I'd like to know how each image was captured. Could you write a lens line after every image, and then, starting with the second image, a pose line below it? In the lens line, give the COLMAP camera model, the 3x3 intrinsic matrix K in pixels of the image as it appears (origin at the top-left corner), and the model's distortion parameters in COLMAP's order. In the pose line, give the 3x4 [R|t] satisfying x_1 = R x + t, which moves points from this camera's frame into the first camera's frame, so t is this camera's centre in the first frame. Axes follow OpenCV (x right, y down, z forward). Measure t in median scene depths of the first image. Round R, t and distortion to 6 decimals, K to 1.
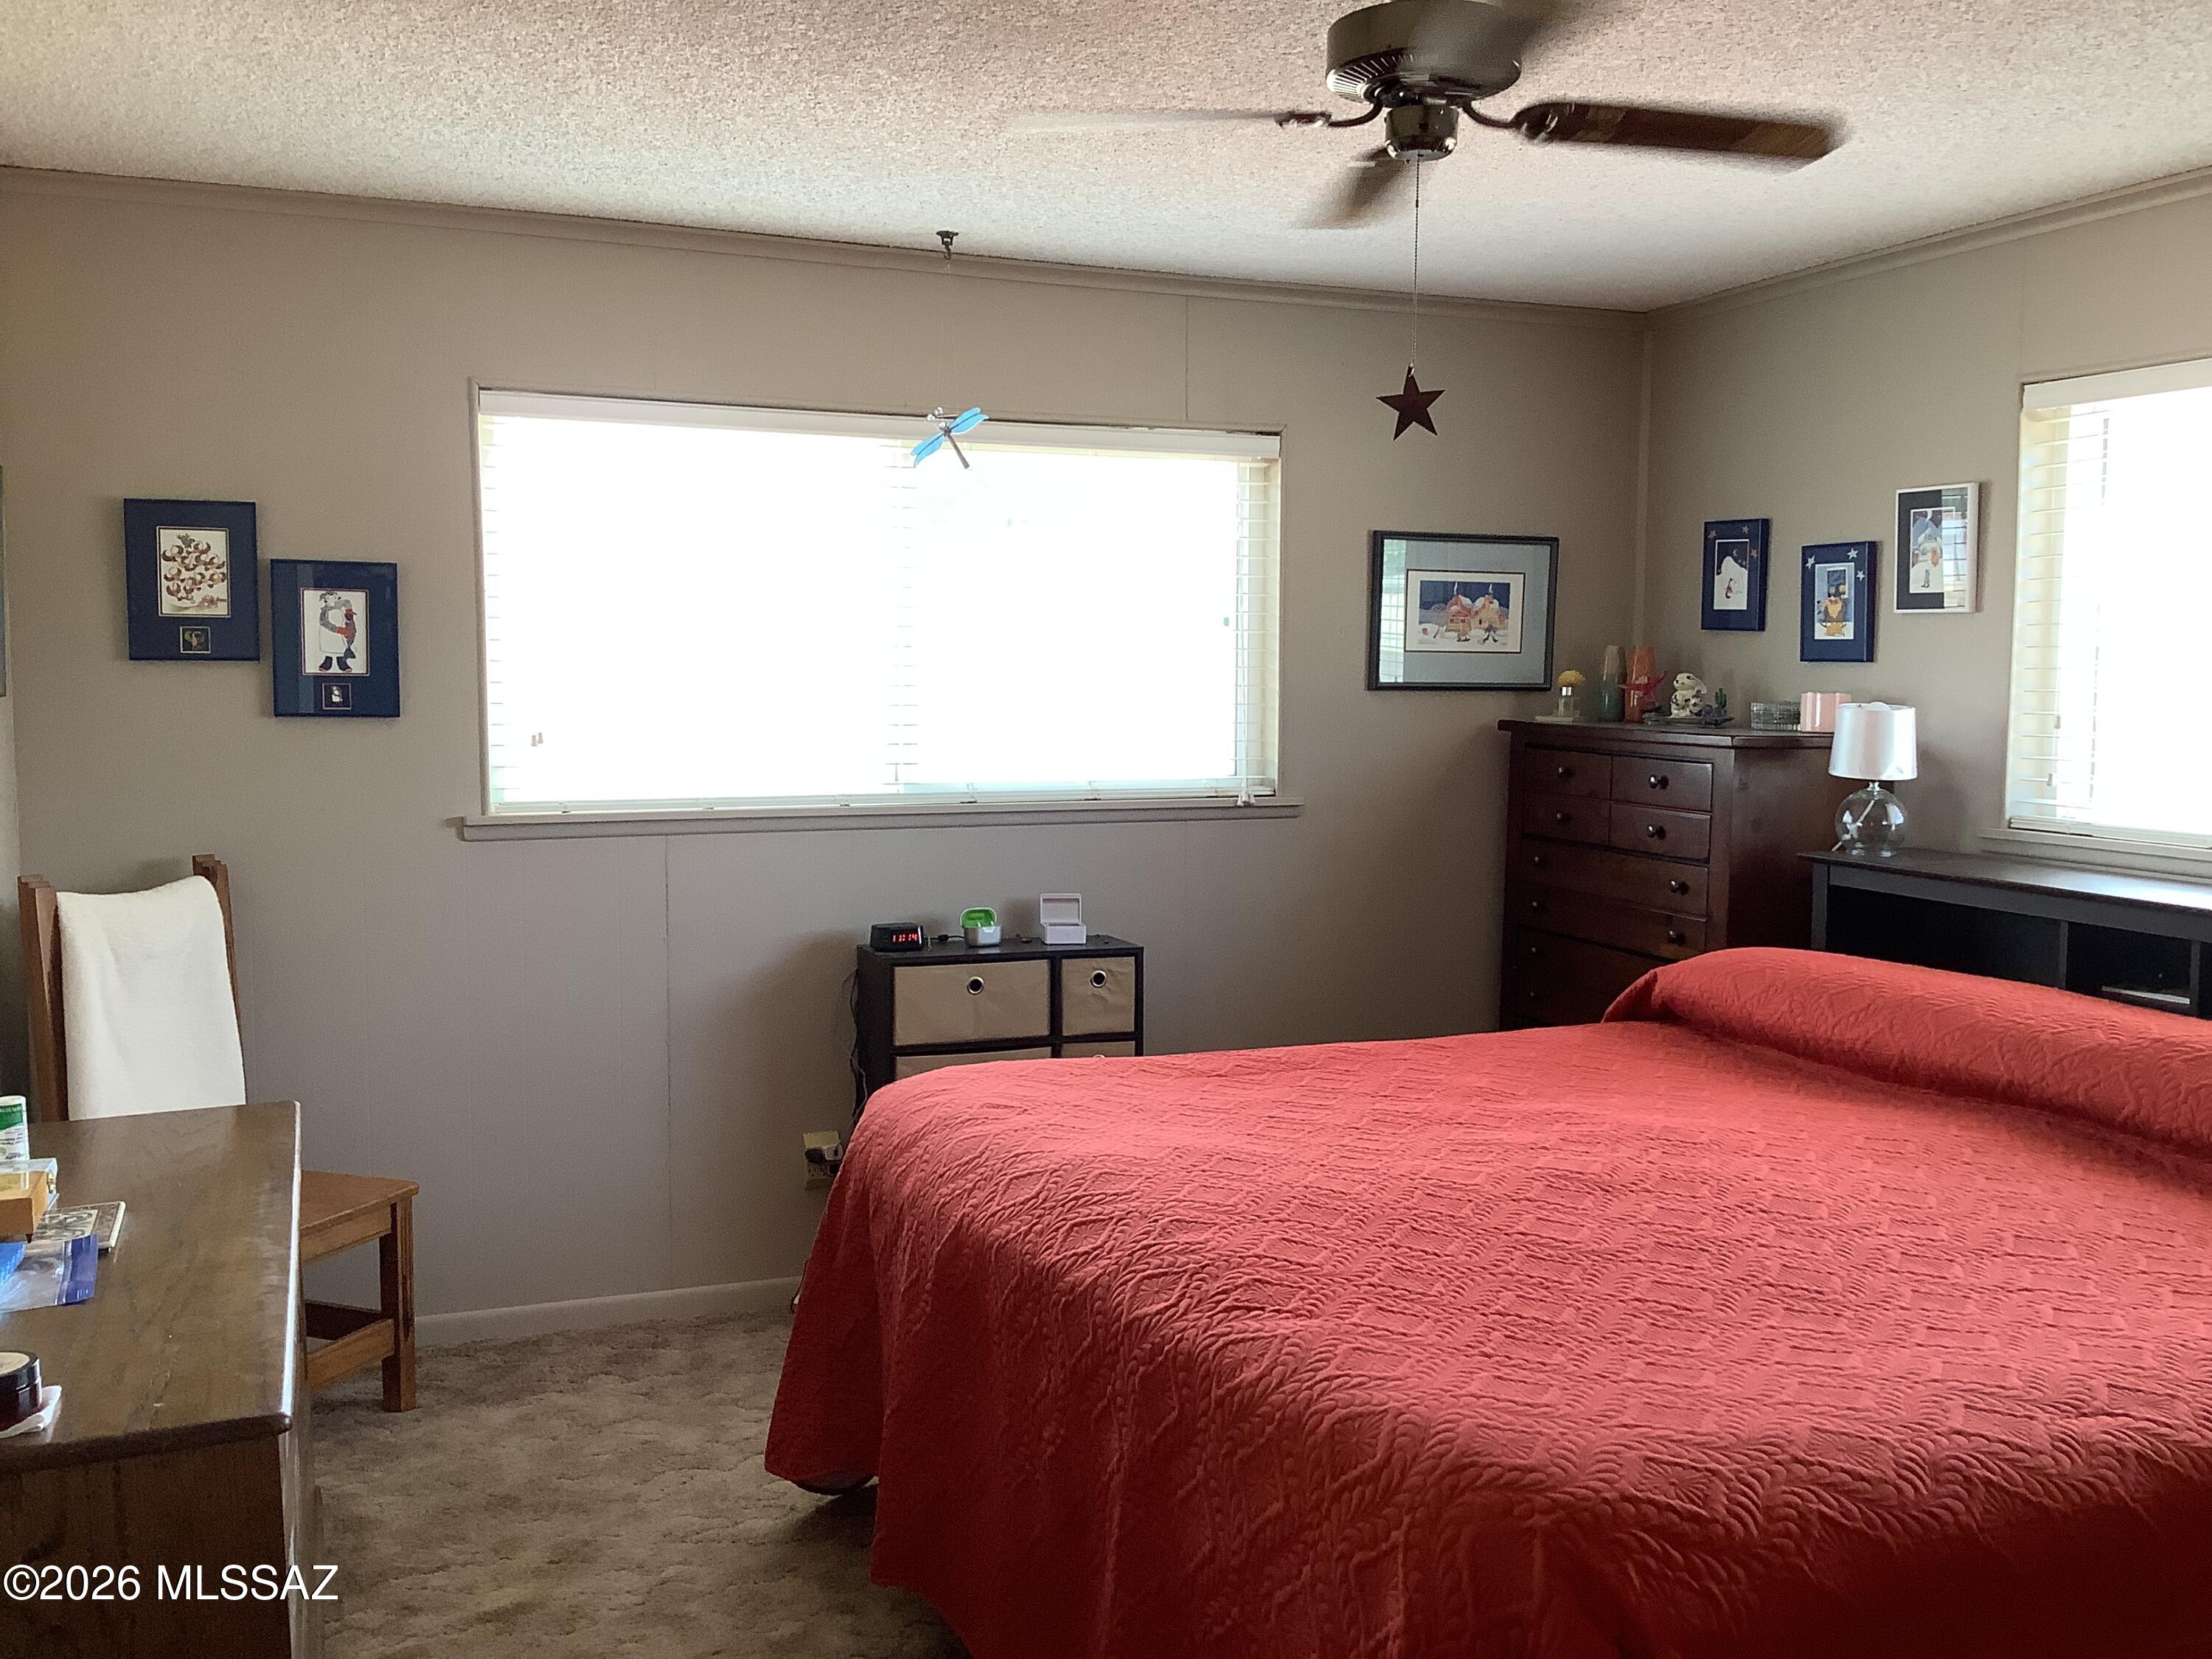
lens RADIAL K [[1993.8, 0, 1094.8], [0, 1993.8, 837.5], [0, 0, 1]] dist [0.111245, -0.230346]
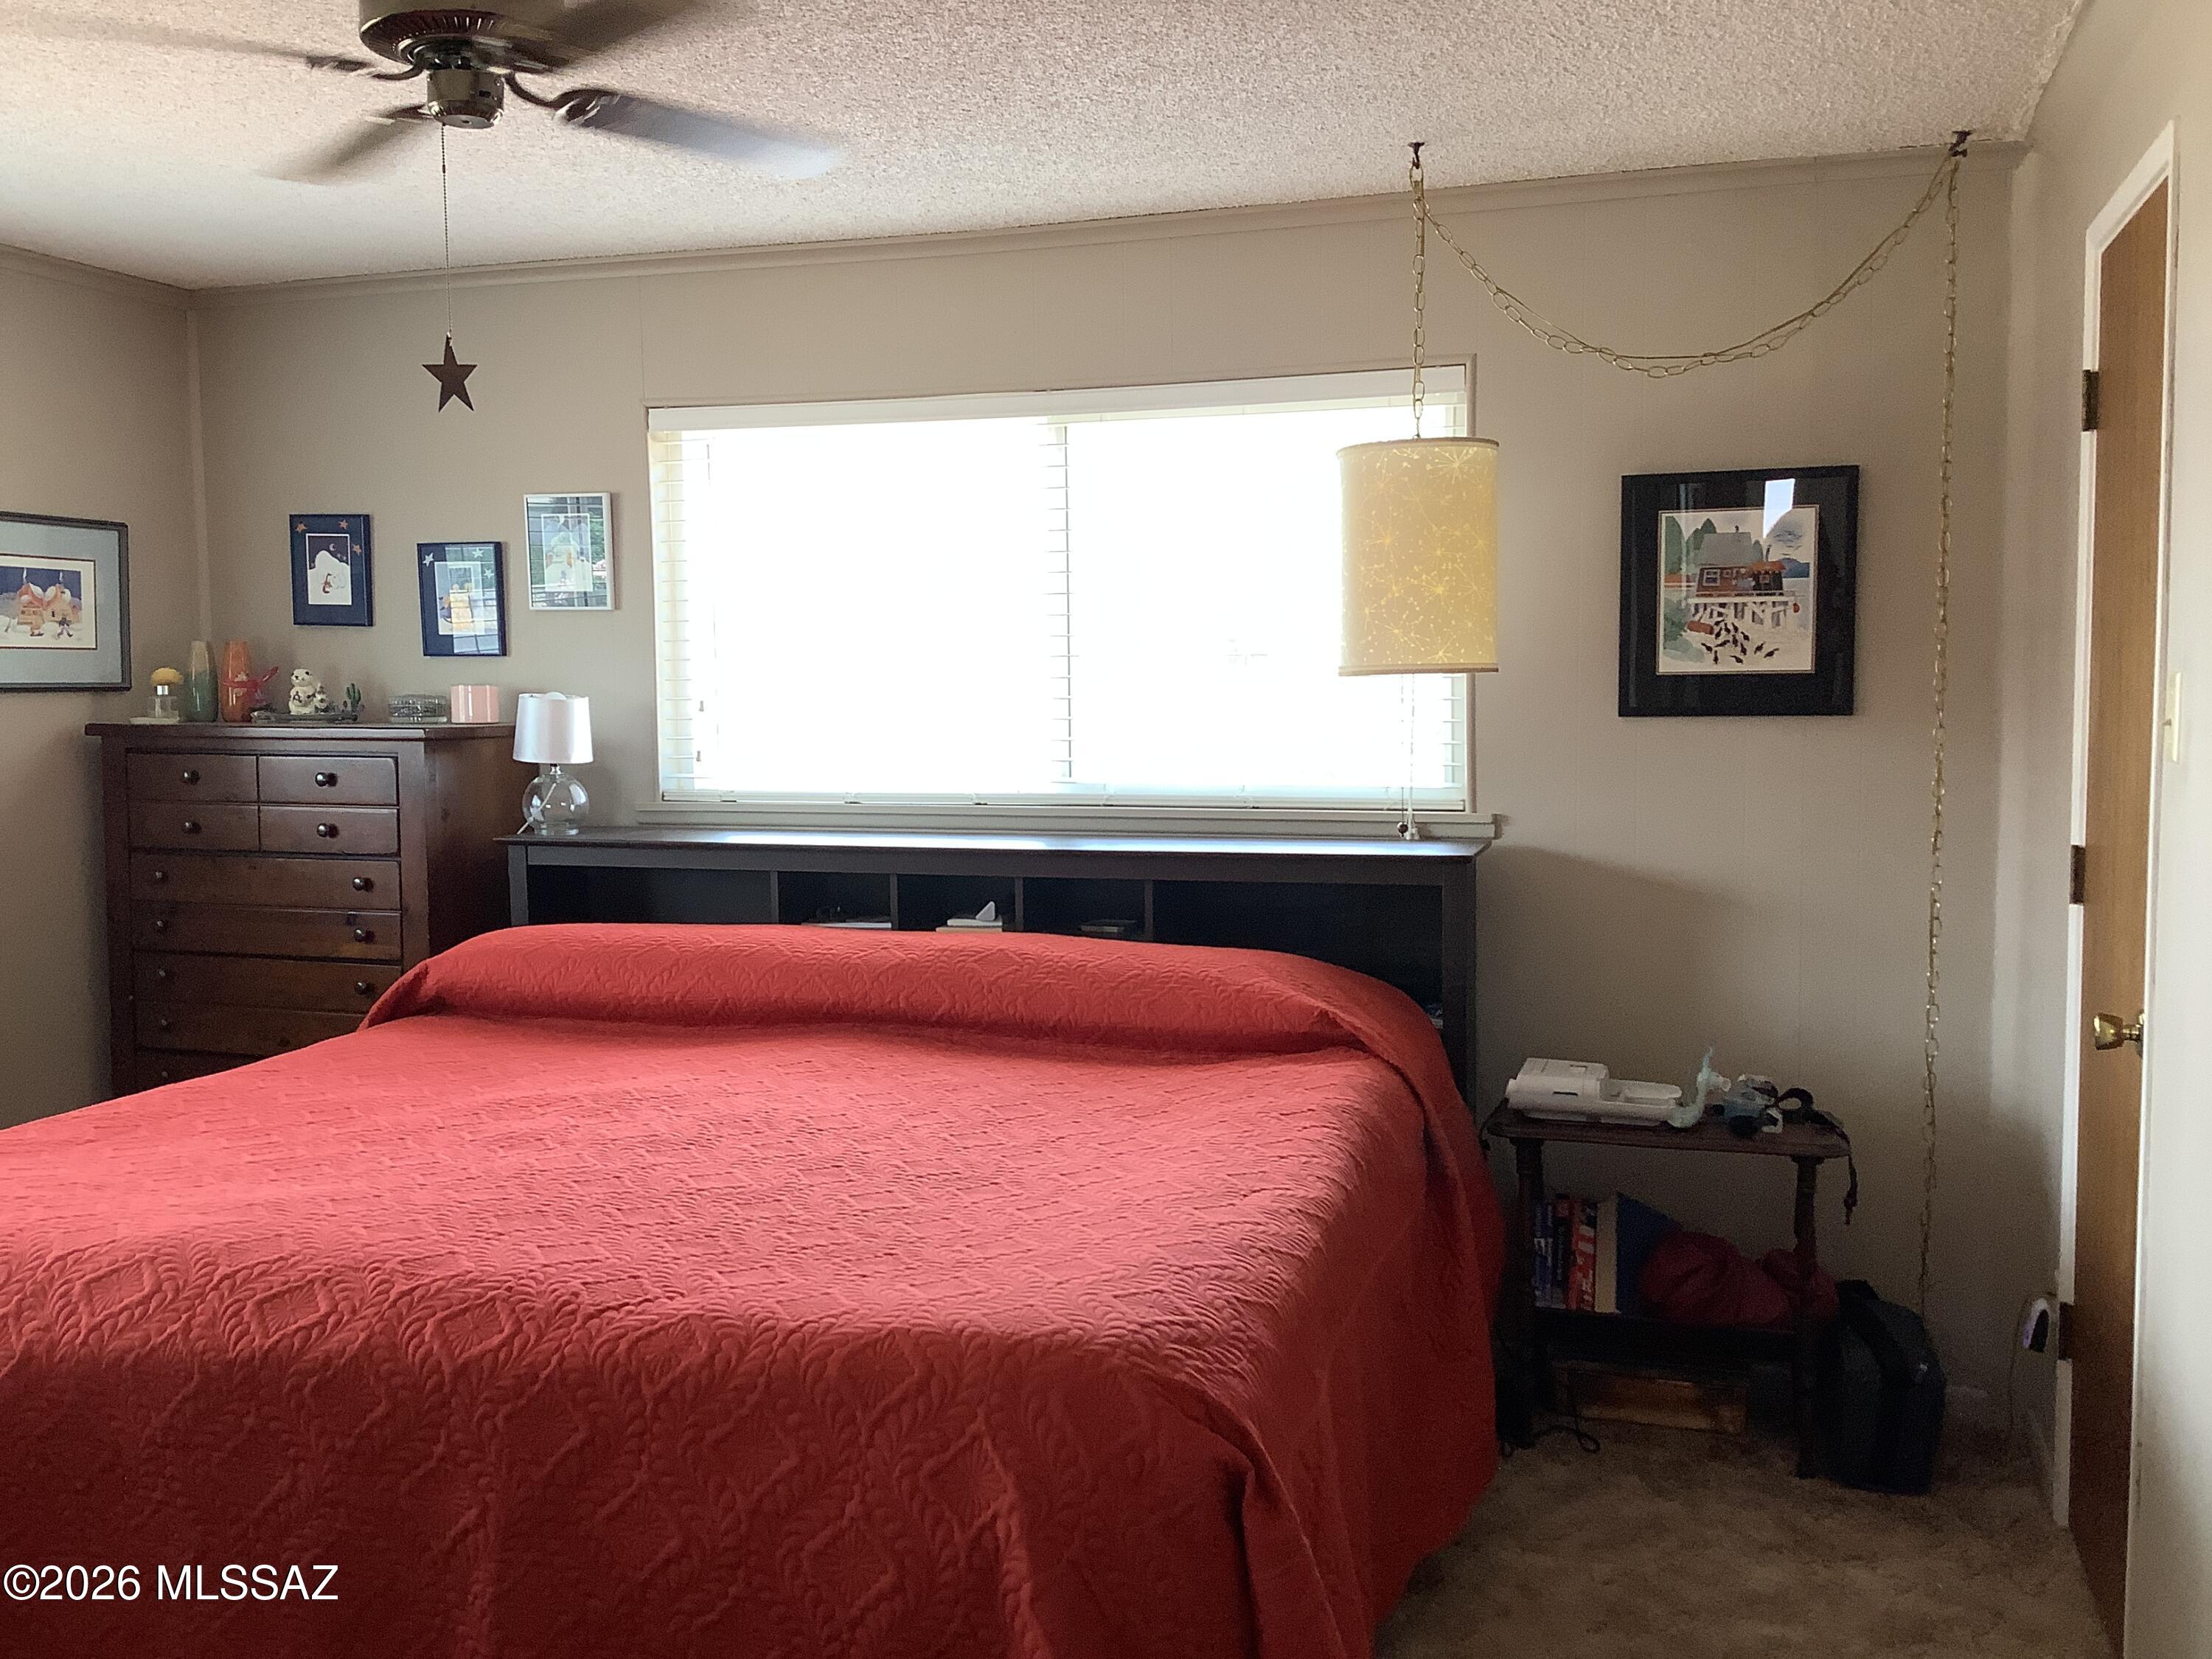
lens RADIAL K [[1993.8, 0, 1094.8], [0, 1993.8, 837.5], [0, 0, 1]] dist [0.111245, -0.230346]
pose [[0.620035, -0.077877, 0.780700, -0.268887], [0.082458, 0.996019, 0.033868, -0.002054], [-0.780229, 0.043375, 0.623988, 0.107137]]
